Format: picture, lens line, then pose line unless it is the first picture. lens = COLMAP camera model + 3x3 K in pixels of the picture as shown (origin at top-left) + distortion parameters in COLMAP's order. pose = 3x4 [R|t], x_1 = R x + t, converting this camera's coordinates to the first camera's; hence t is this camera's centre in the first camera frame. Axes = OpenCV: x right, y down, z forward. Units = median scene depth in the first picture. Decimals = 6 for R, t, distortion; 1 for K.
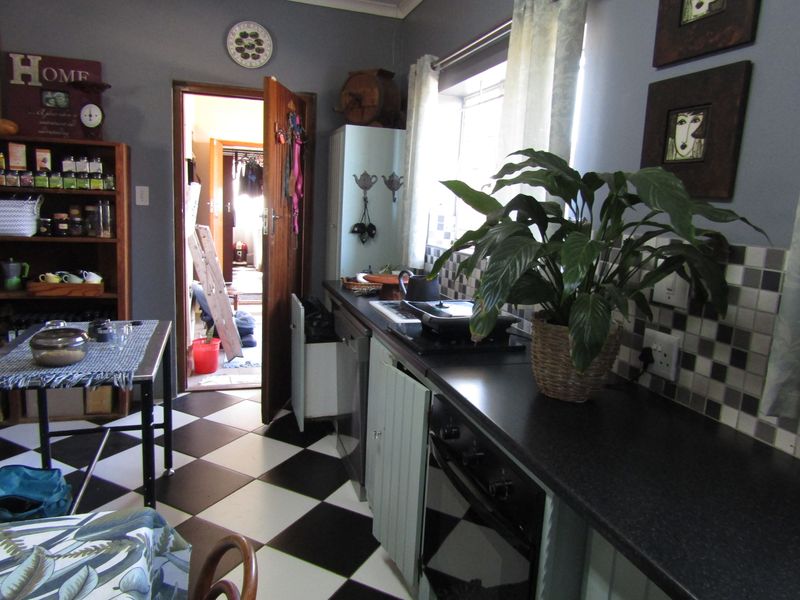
lens RADIAL K [[571.1, 0, 400.0], [0, 571.1, 300.0], [0, 0, 1]] dist [-0.148043, 0.103125]
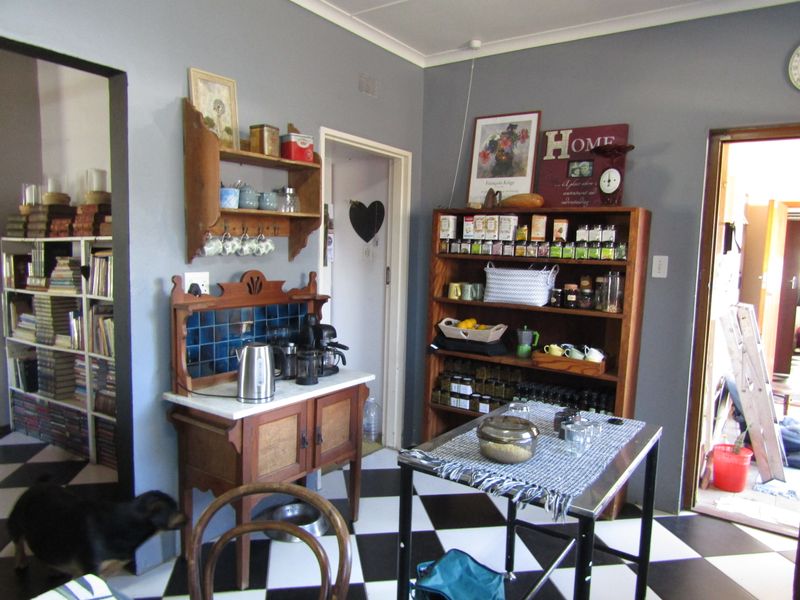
lens RADIAL K [[574.3, 0, 400.0], [0, 574.3, 300.0], [0, 0, 1]] dist [-0.010806, 0.003292]
pose [[0.619999, 0.034646, -0.783837, -0.015568], [-0.136763, 0.988503, -0.064484, -0.024959], [0.772591, 0.147180, 0.617609, 0.148967]]
